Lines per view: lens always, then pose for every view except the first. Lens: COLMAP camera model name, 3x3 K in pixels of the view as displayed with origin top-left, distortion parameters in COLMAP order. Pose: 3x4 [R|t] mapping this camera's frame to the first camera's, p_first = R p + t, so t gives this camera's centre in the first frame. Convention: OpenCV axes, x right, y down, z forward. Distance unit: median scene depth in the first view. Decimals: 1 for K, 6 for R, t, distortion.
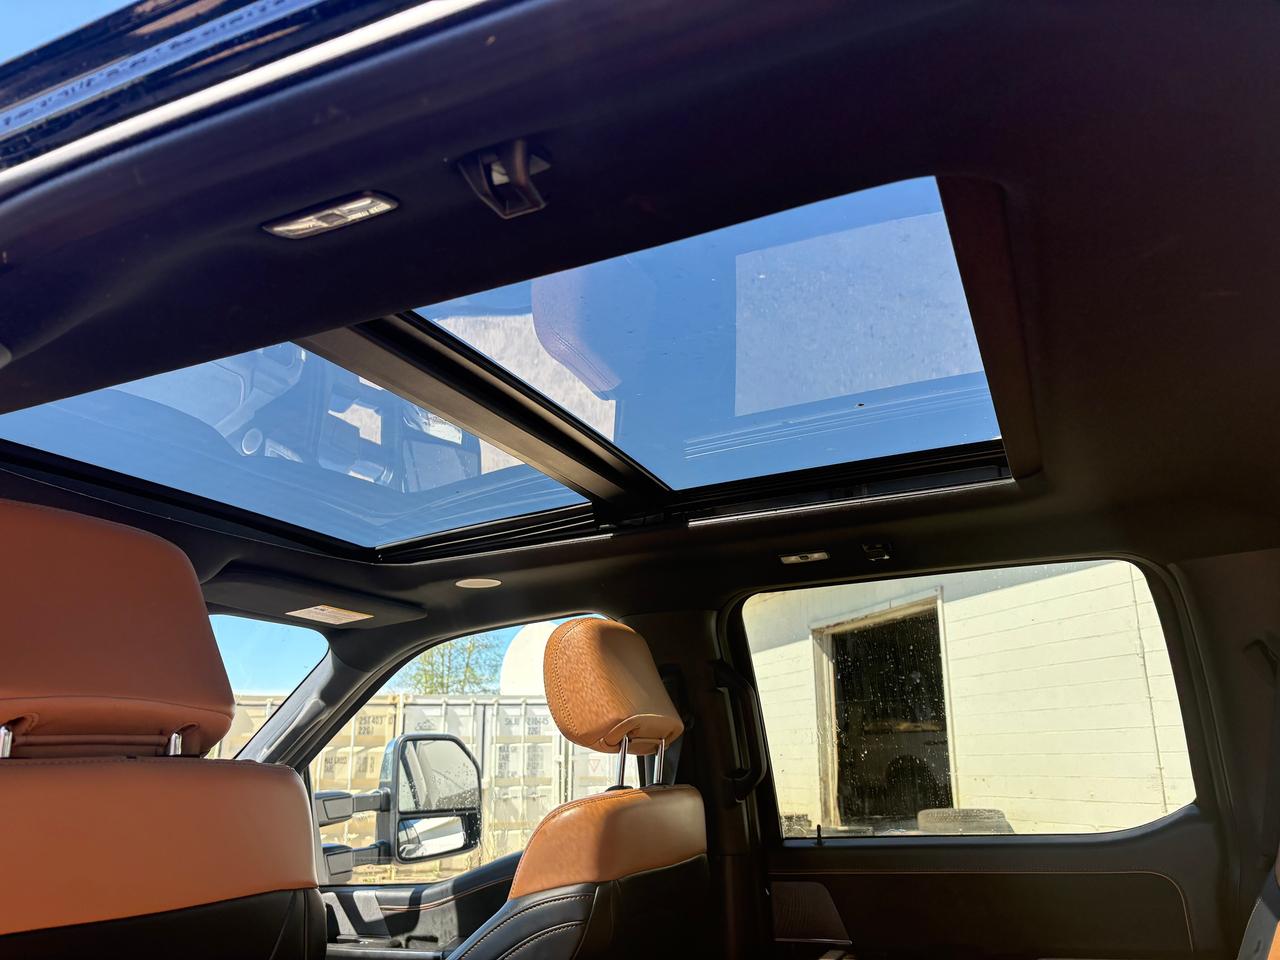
lens RADIAL K [[969.5, 0, 648.8], [0, 969.5, 487.0], [0, 0, 1]] dist [0.032982, -0.024695]
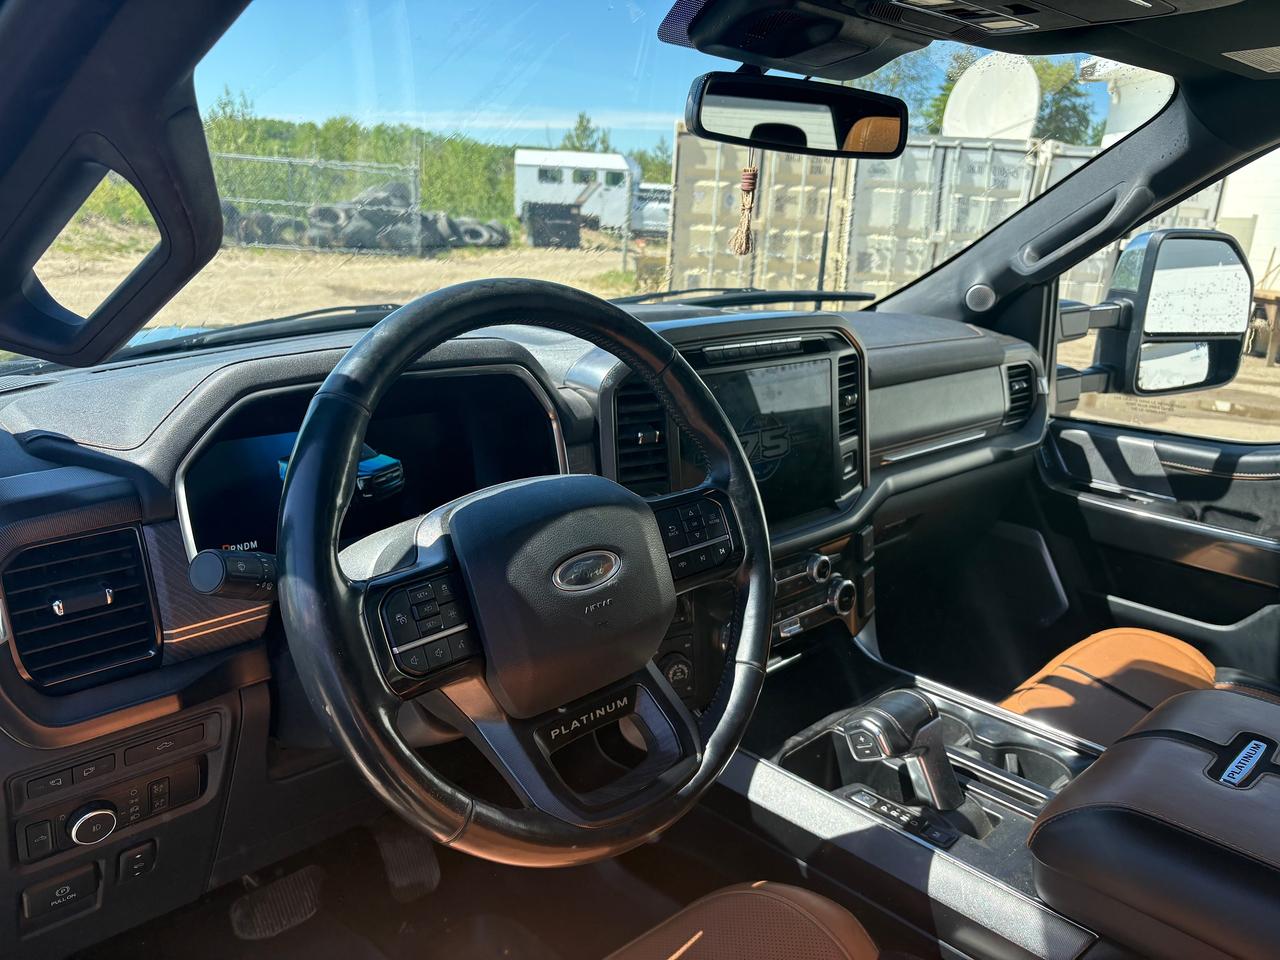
lens RADIAL K [[969.5, 0, 647.4], [0, 969.5, 480.8], [0, 0, 1]] dist [0.032982, -0.024695]
pose [[0.931030, 0.170574, -0.322626, -0.325256], [0.027163, 0.849205, 0.527364, 0.021081], [0.363931, -0.499755, 0.786002, 0.194679]]
